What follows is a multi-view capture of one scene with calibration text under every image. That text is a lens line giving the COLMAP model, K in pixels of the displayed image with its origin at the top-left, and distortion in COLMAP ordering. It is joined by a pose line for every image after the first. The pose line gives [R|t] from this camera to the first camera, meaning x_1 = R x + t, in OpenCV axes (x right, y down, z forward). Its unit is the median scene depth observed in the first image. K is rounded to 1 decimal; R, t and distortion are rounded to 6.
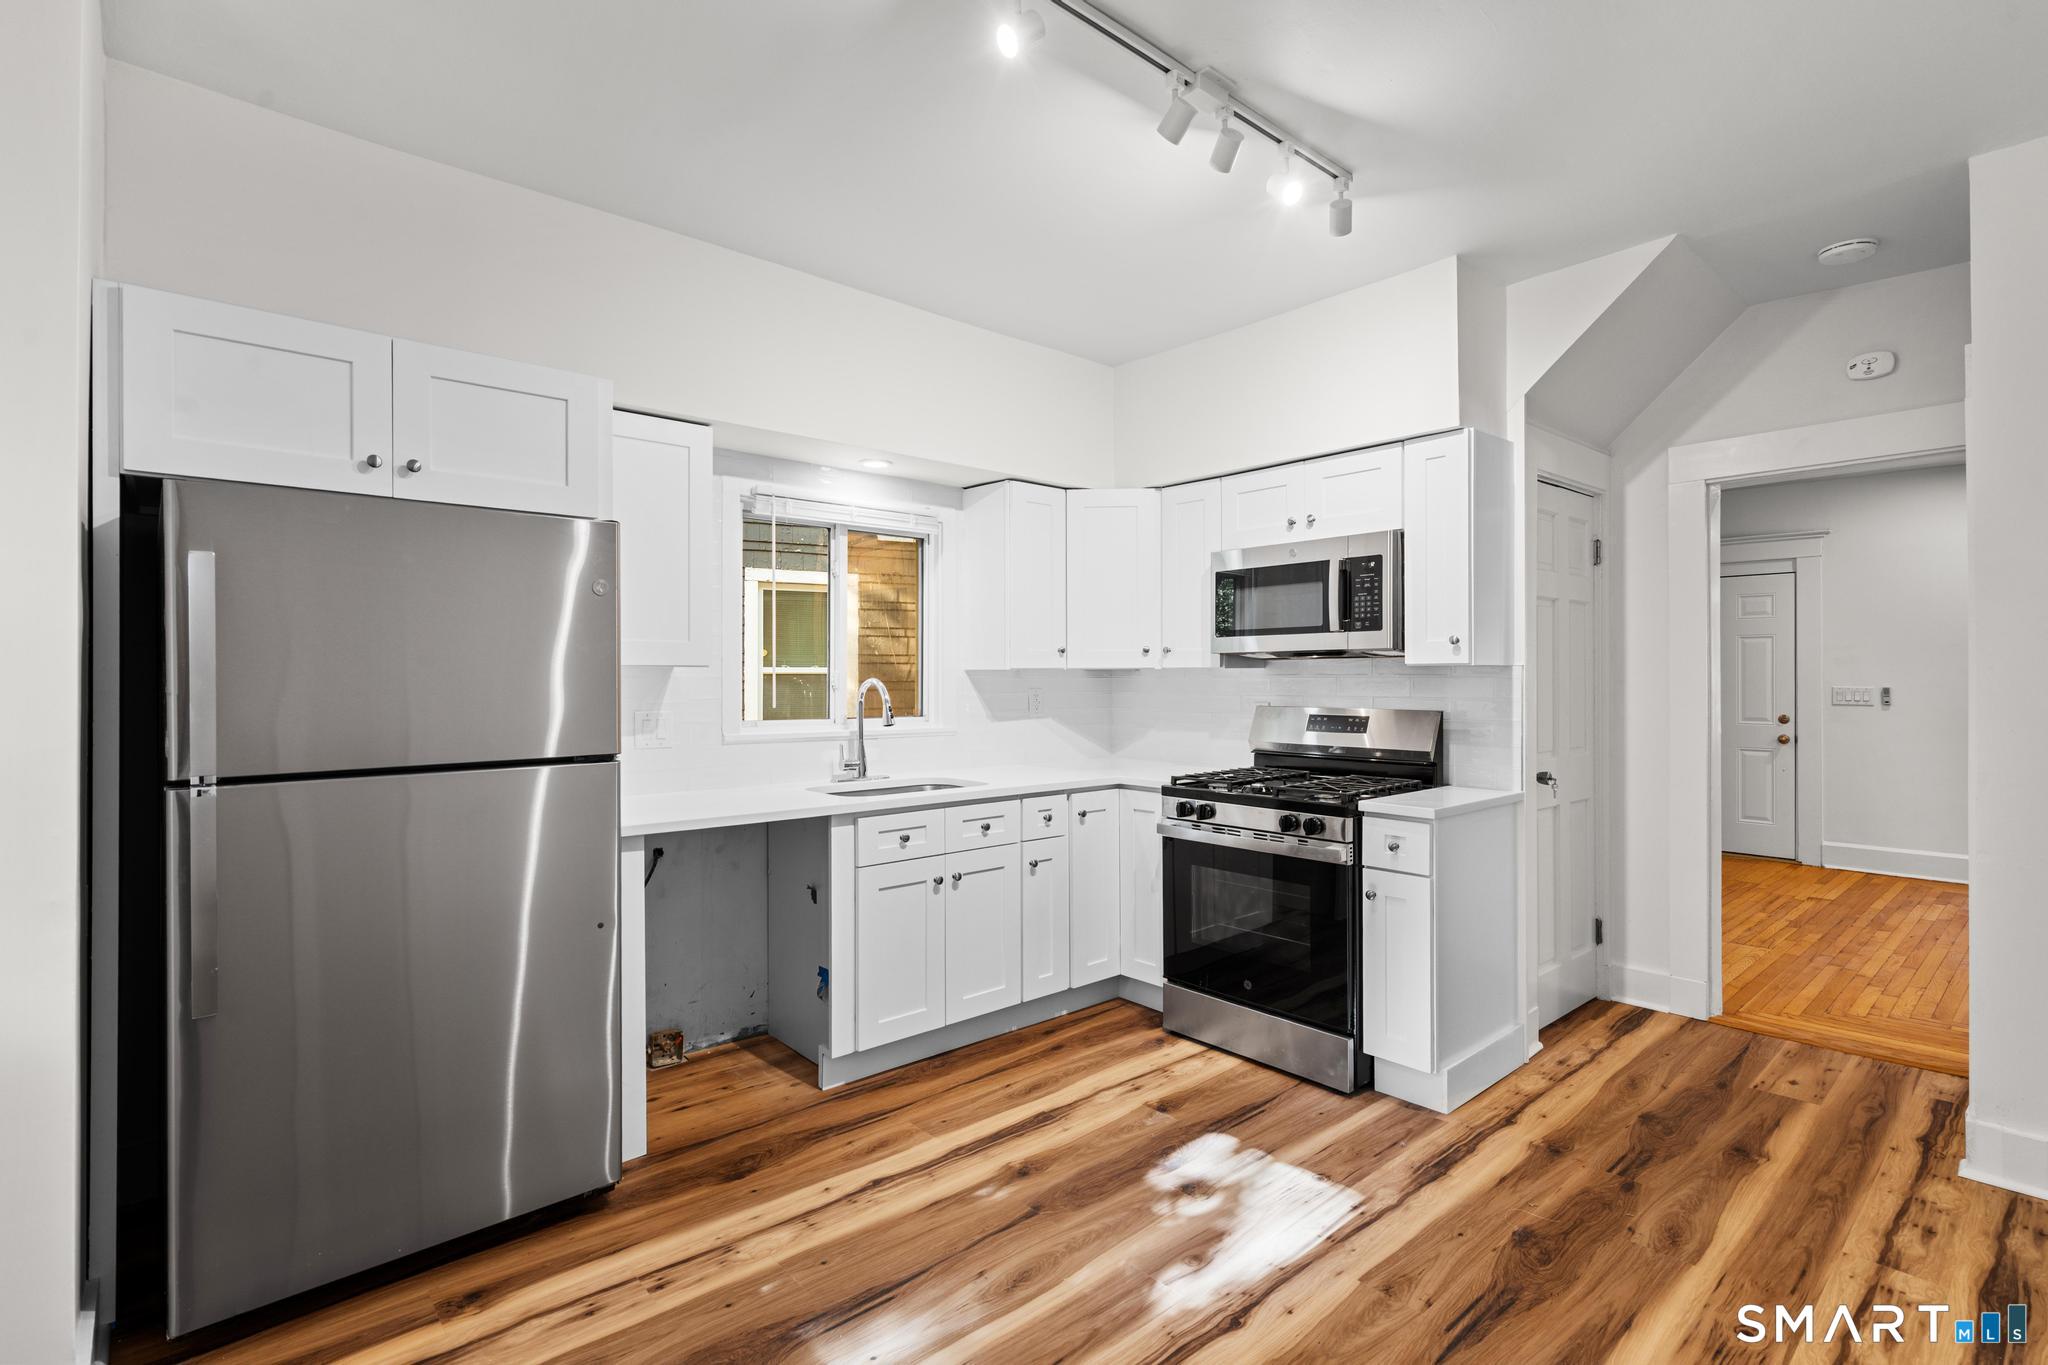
lens RADIAL K [[966.5, 0, 1027.6], [0, 966.5, 674.3], [0, 0, 1]] dist [0.000535, 0.000048]
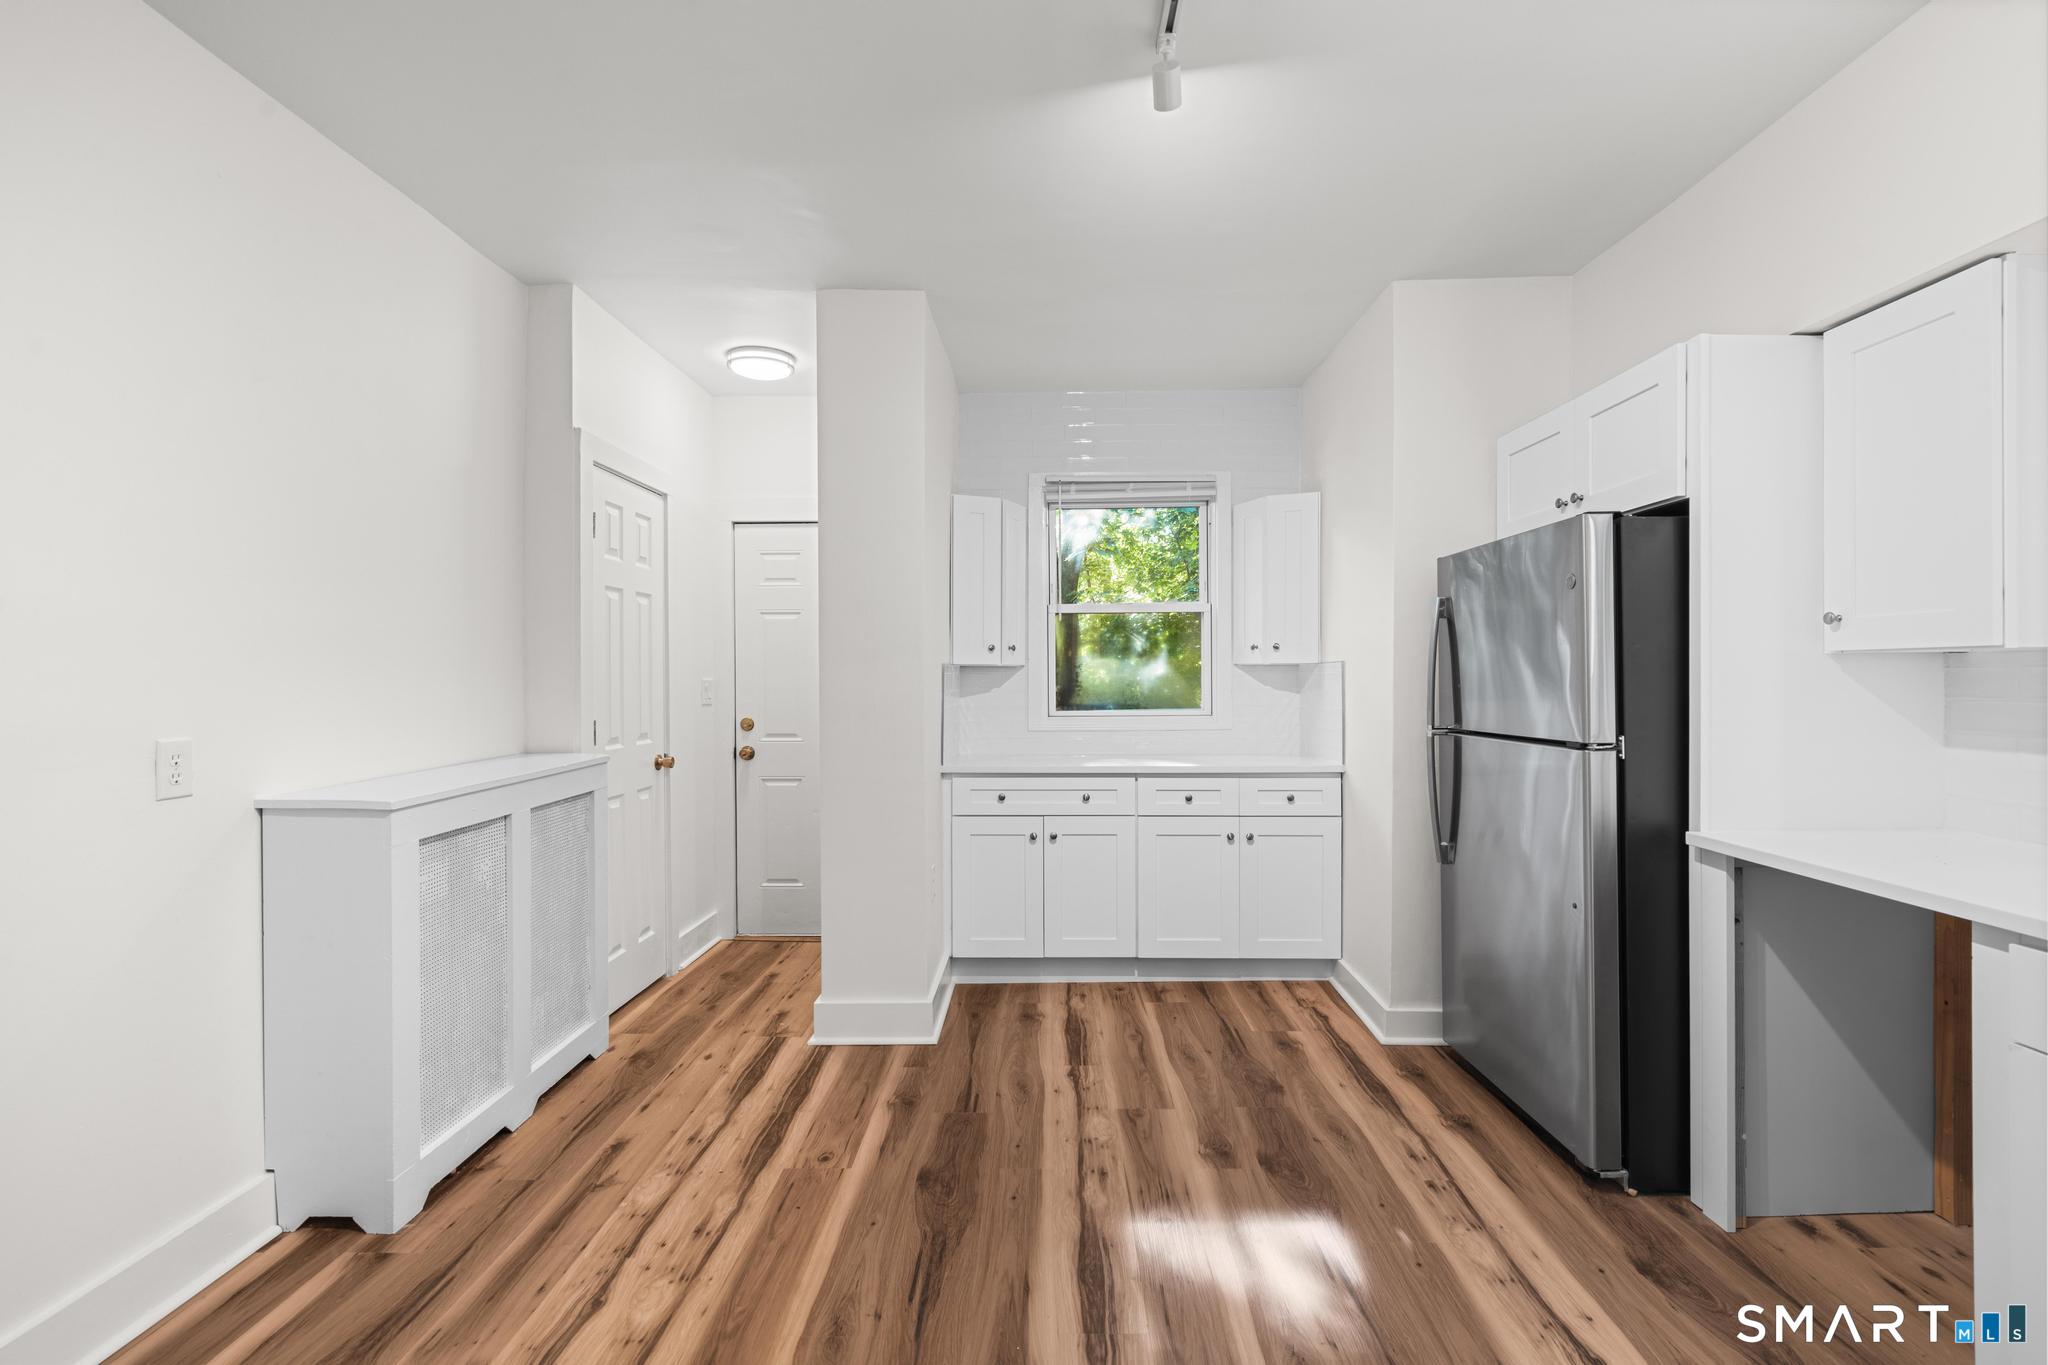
lens RADIAL K [[949.5, 0, 1029.2], [0, 949.5, 677.0], [0, 0, 1]] dist [0.000149, 0.001806]
pose [[-0.677882, 0.013507, -0.735047, 0.740978], [0.010245, 0.999908, 0.008925, -0.003013], [0.735100, -0.001480, -0.677957, 1.327161]]
